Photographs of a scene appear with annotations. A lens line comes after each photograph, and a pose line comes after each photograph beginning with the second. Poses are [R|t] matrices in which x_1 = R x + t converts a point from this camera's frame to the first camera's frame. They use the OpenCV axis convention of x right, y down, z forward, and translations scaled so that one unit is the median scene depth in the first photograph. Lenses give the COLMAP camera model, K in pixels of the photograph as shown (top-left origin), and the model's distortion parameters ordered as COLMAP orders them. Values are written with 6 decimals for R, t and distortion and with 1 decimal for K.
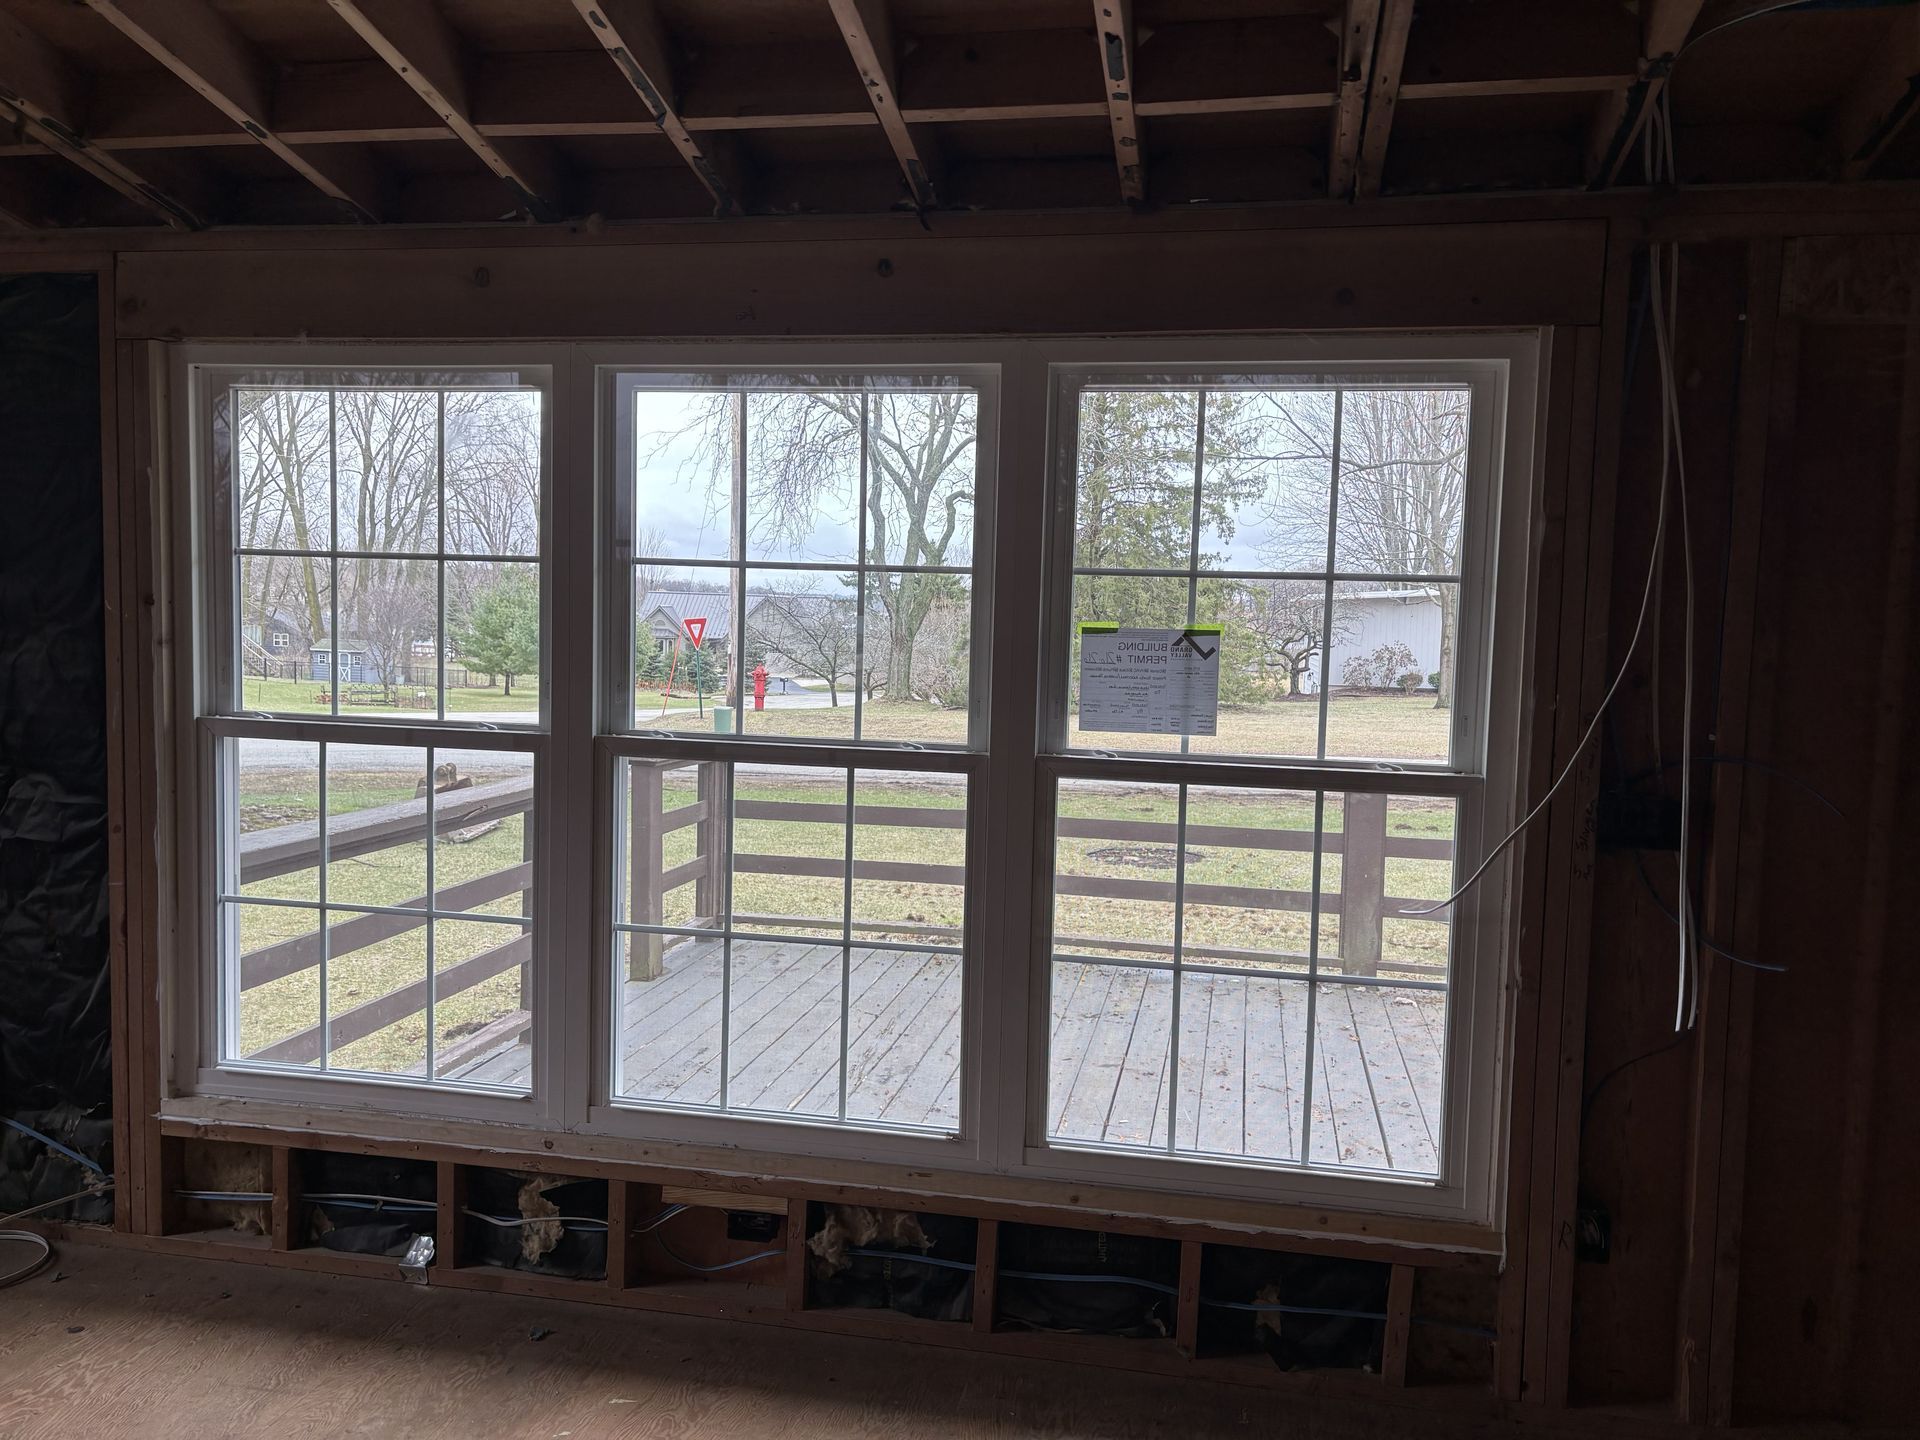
lens RADIAL K [[1445.5, 0, 960.2], [0, 1445.5, 715.3], [0, 0, 1]] dist [0.056864, -0.068790]
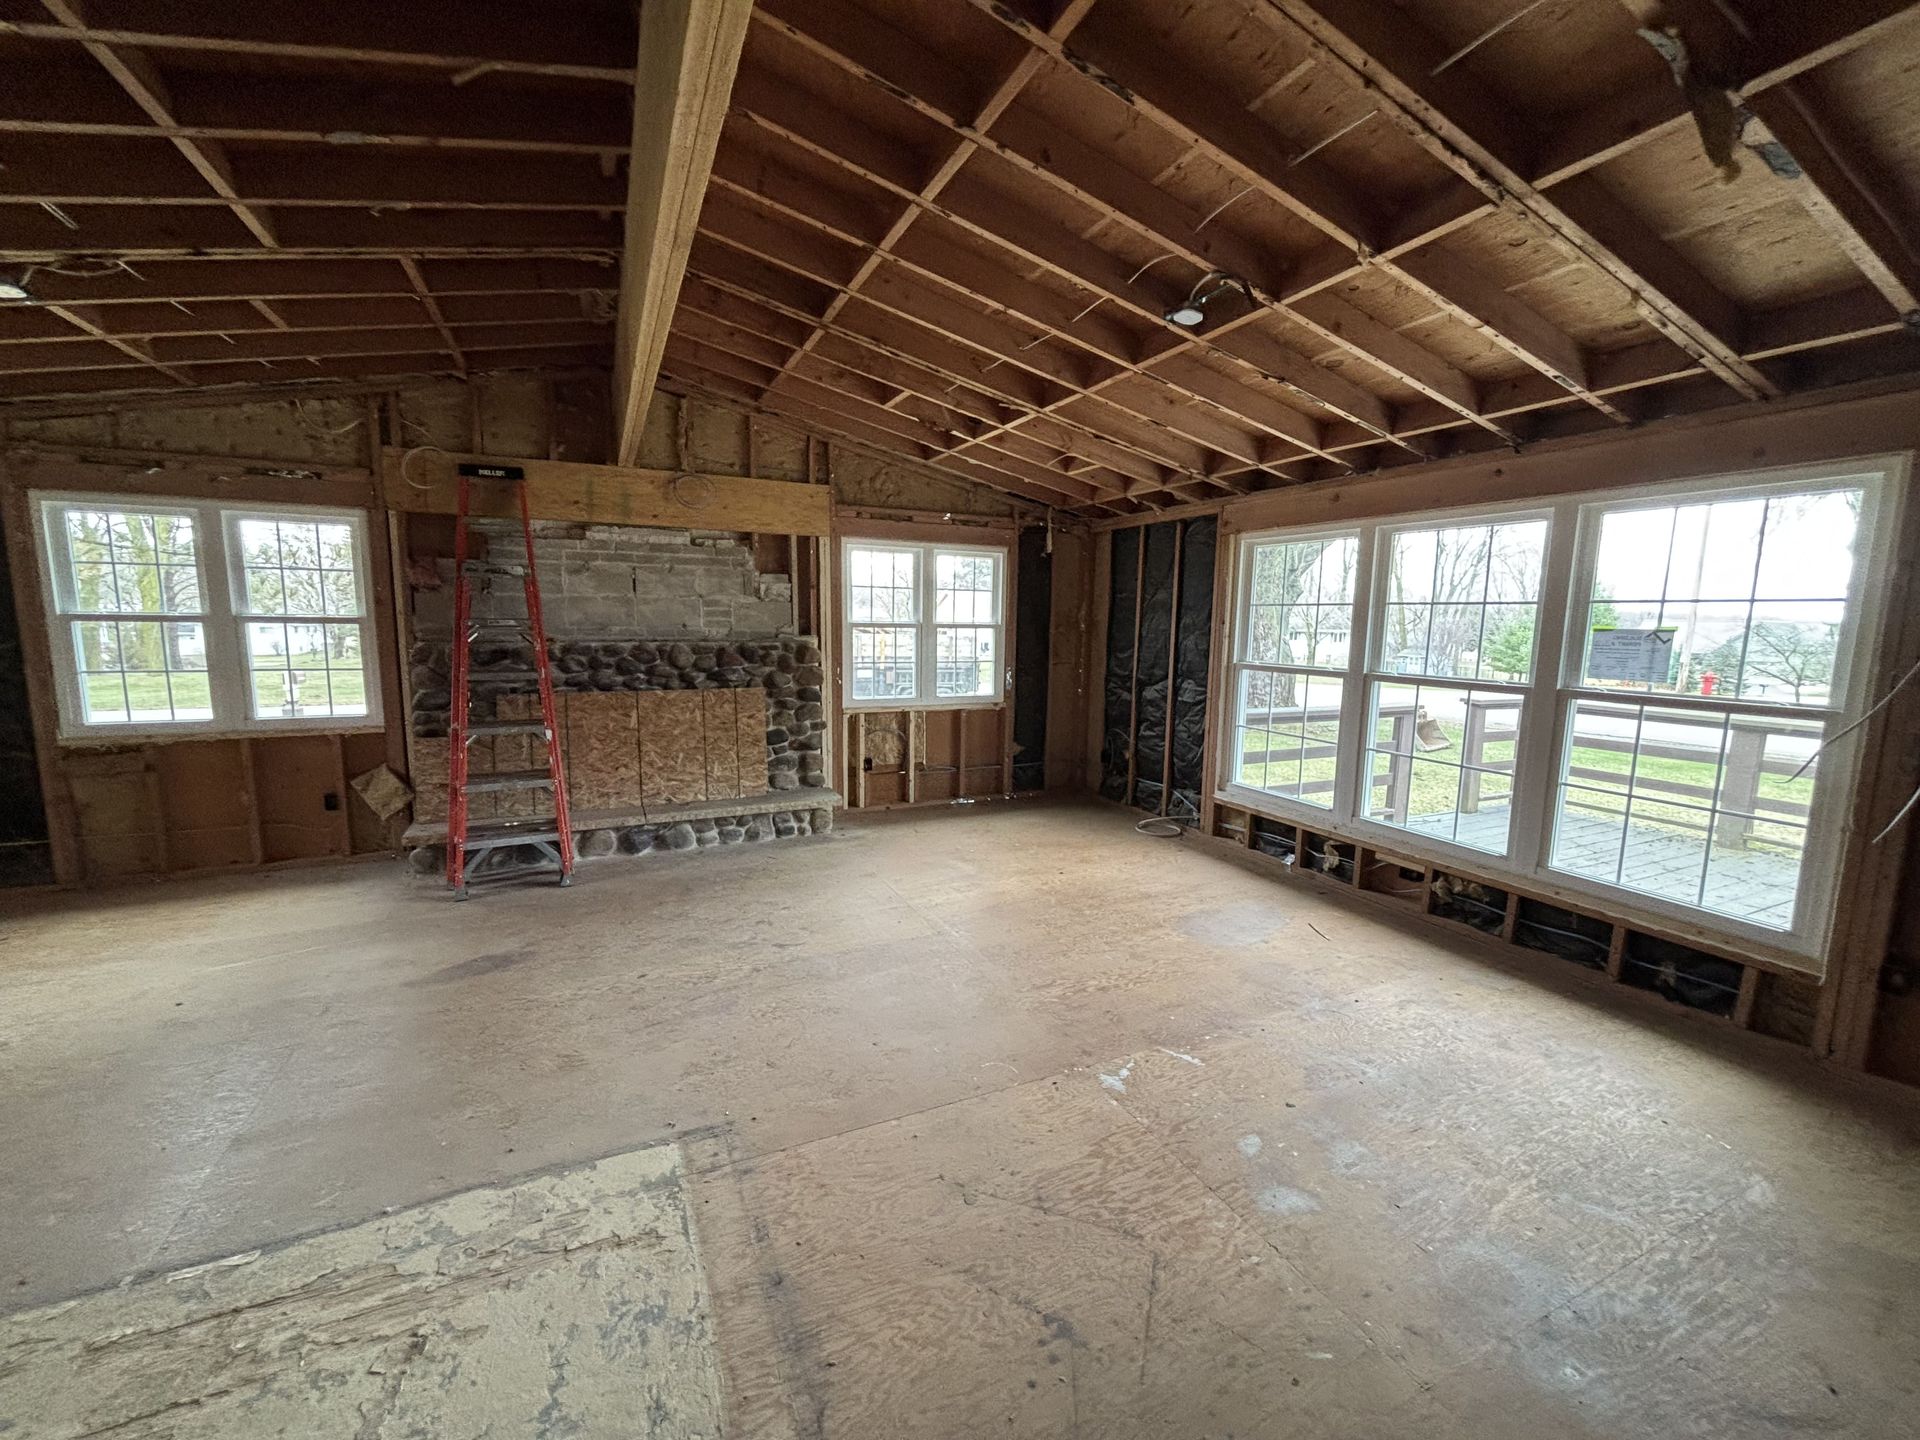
lens RADIAL K [[775.6, 0, 955.1], [0, 775.6, 727.8], [0, 0, 1]] dist [-0.003421, 0.000773]
pose [[0.584188, 0.095929, -0.805929, 0.438496], [-0.056947, 0.995388, 0.077202, 0.046131], [0.809618, 0.000794, 0.586957, -0.388184]]
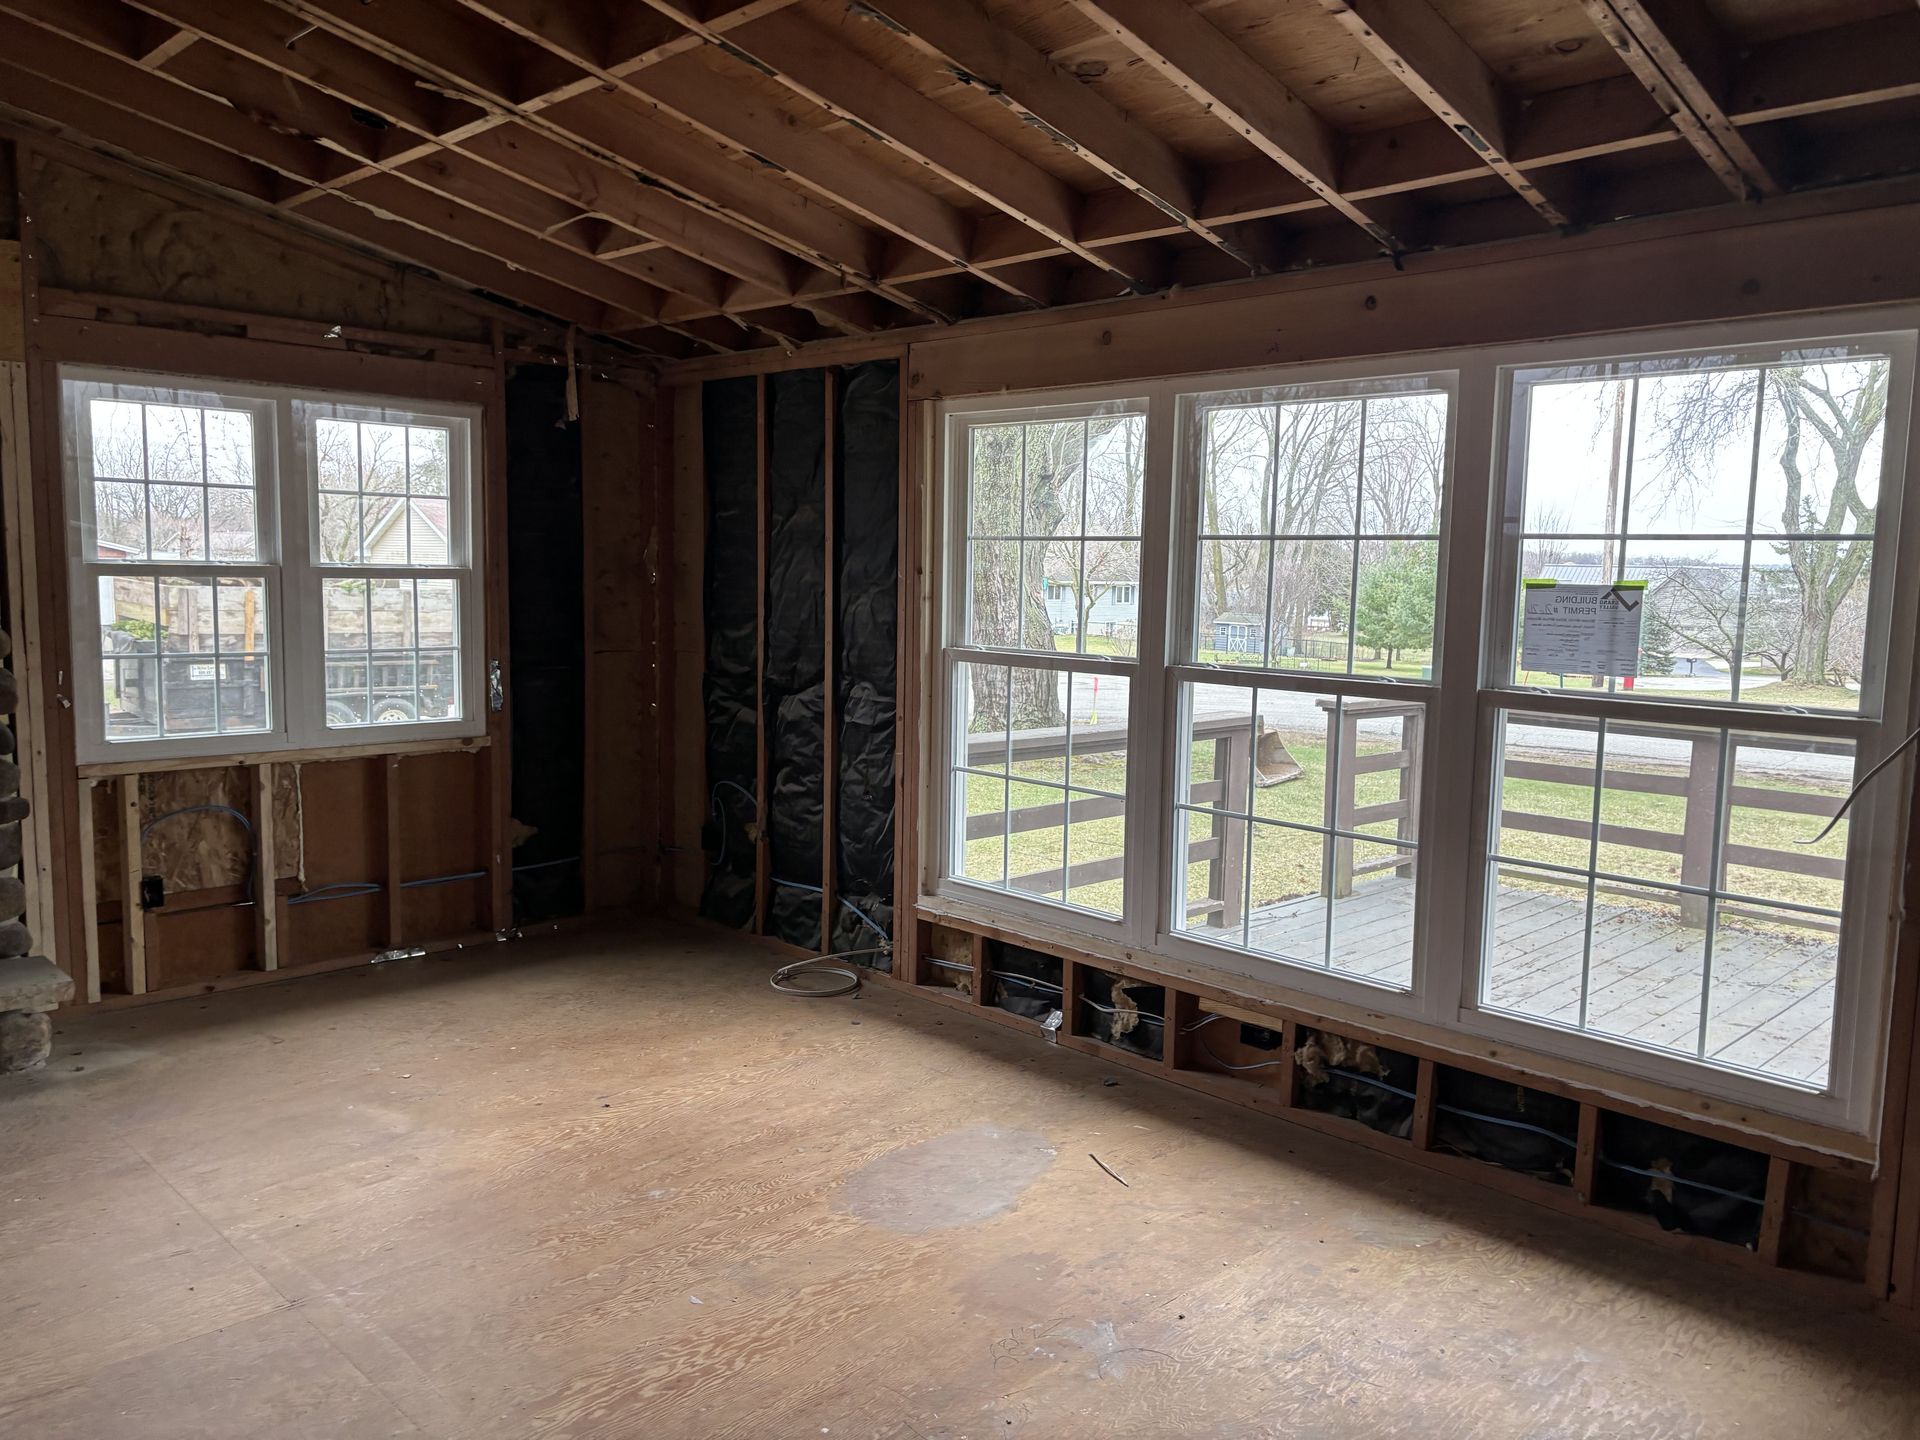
lens RADIAL K [[1445.5, 0, 963.1], [0, 1445.5, 733.0], [0, 0, 1]] dist [0.056864, -0.068790]
pose [[0.824685, 0.055294, -0.562883, 0.366258], [-0.039089, 0.998402, 0.040807, 0.029752], [0.564240, -0.011650, 0.825529, -0.244796]]
